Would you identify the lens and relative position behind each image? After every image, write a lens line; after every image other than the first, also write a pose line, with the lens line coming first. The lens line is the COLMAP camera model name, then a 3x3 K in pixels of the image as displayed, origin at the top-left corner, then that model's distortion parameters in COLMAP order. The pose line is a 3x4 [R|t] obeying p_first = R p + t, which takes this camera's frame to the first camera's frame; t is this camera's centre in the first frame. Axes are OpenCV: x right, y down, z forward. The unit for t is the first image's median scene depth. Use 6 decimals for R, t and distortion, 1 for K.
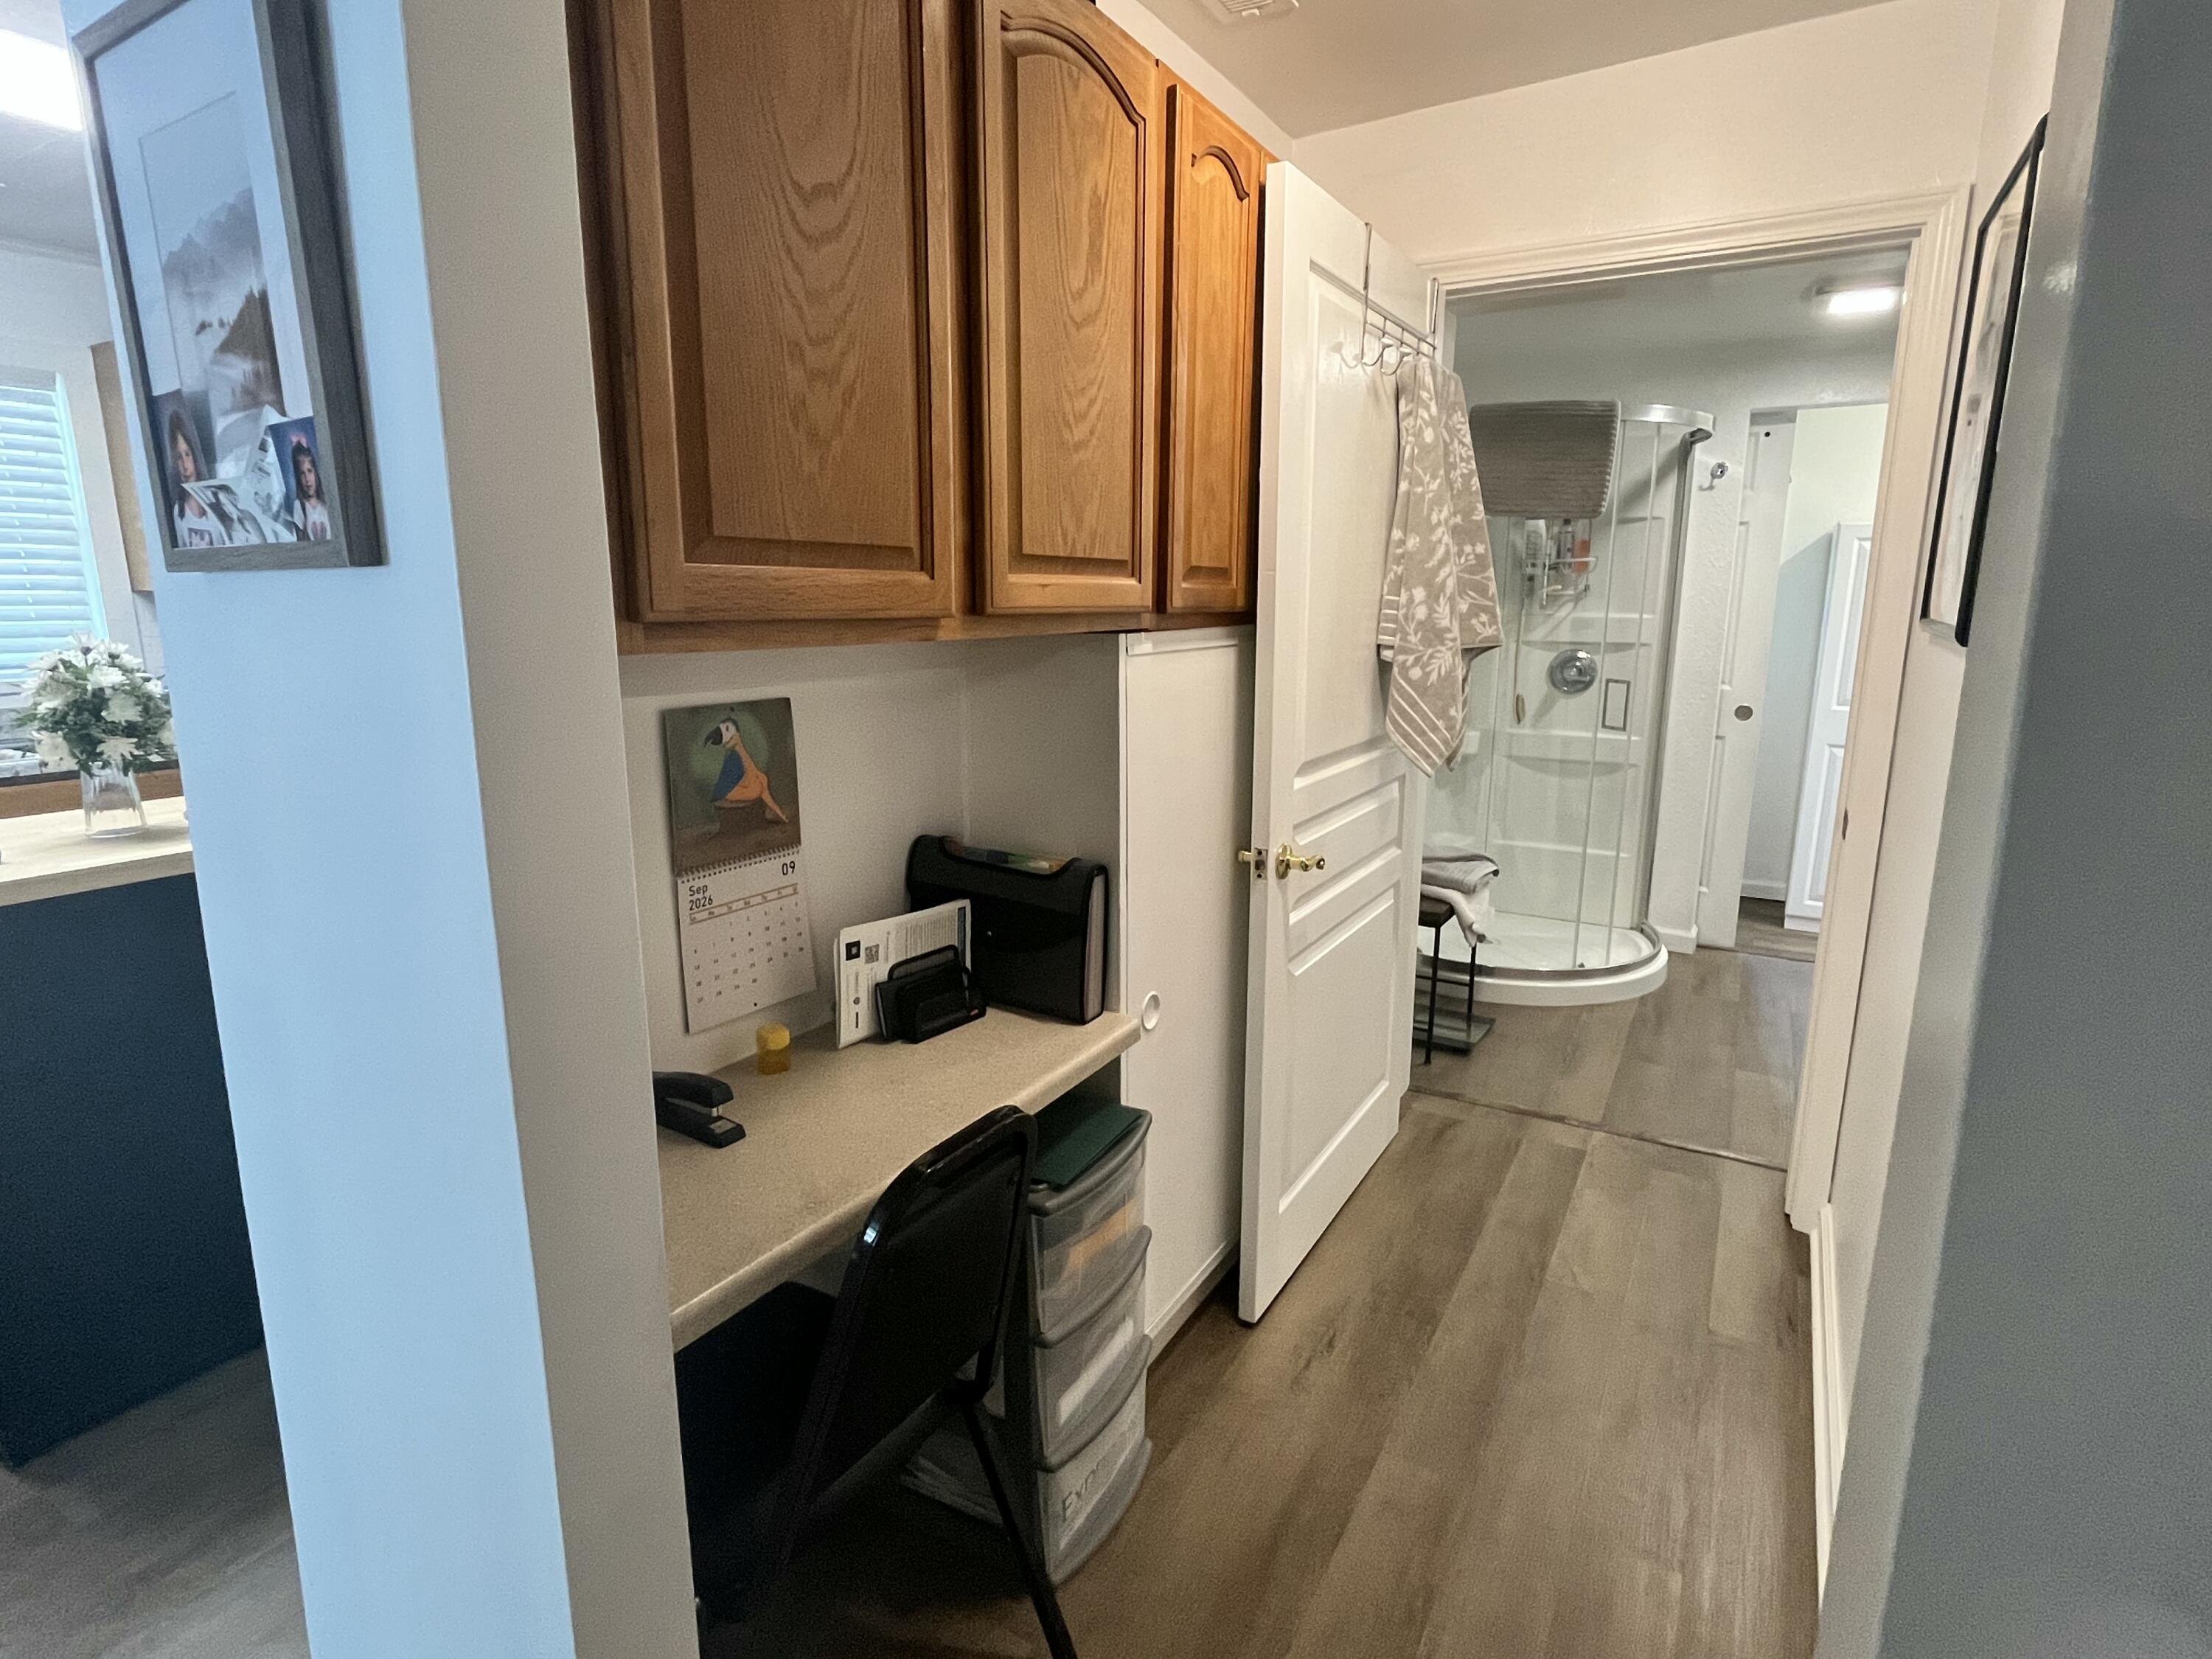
lens RADIAL K [[1125.6, 0, 1104.2], [0, 1125.6, 824.3], [0, 0, 1]] dist [-0.001183, -0.000848]
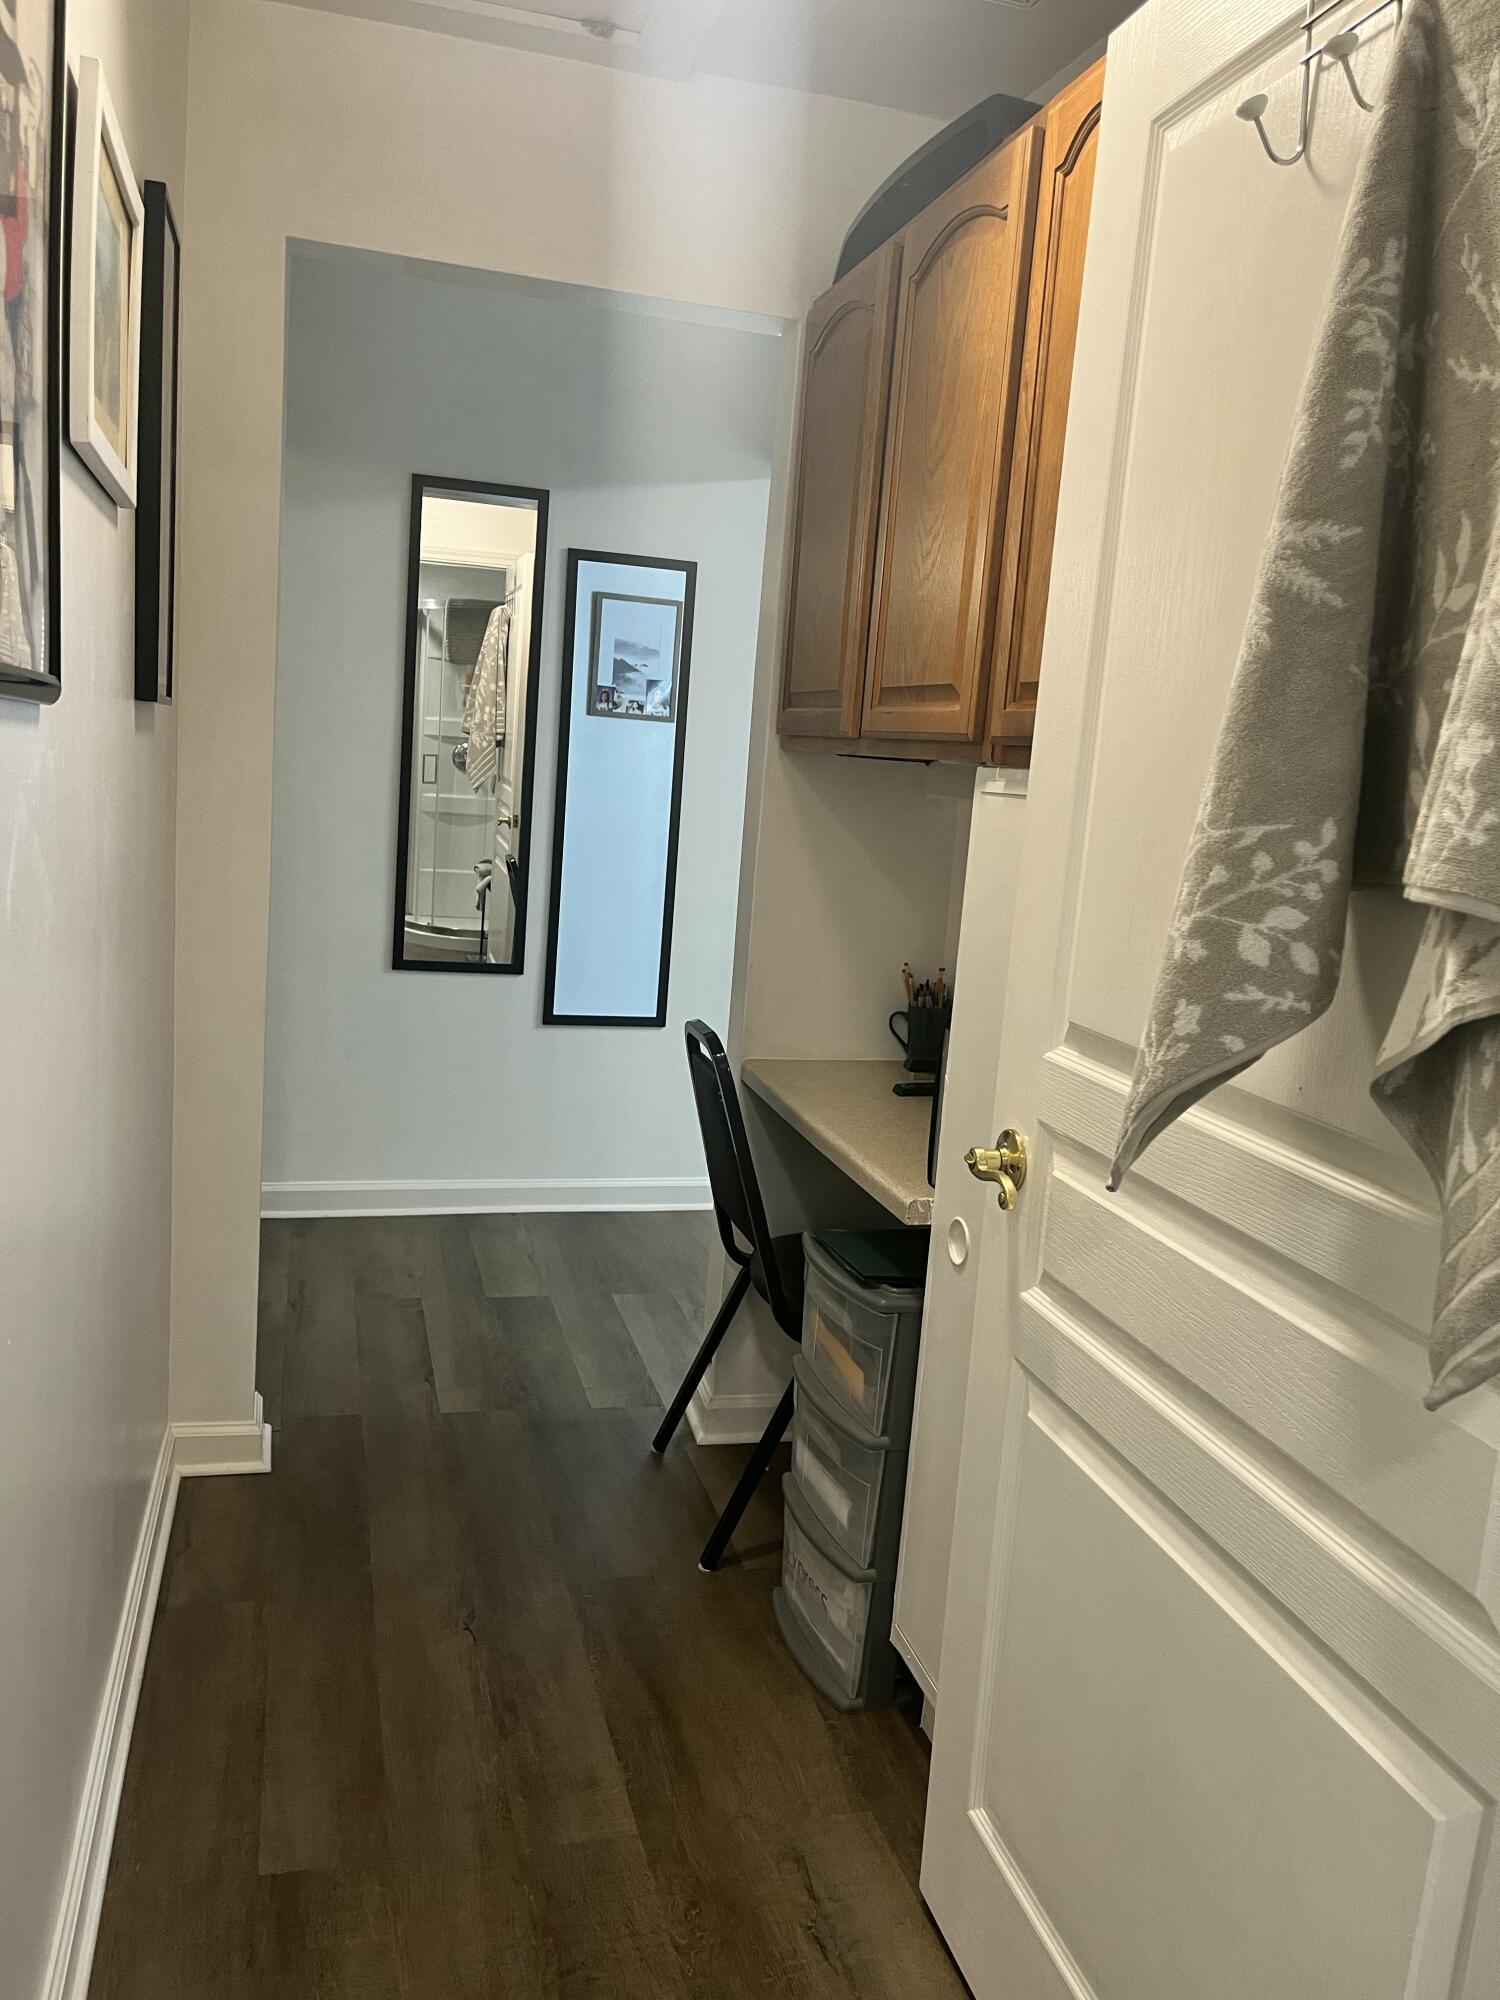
lens RADIAL K [[1521.6, 0, 752.3], [0, 1521.6, 996.6], [0, 0, 1]] dist [0.008787, -0.025095]
pose [[-0.687550, 0.064254, -0.723288, 0.928056], [-0.214642, 0.933582, 0.286972, -0.280313], [0.693689, 0.352555, -0.628093, 1.553603]]
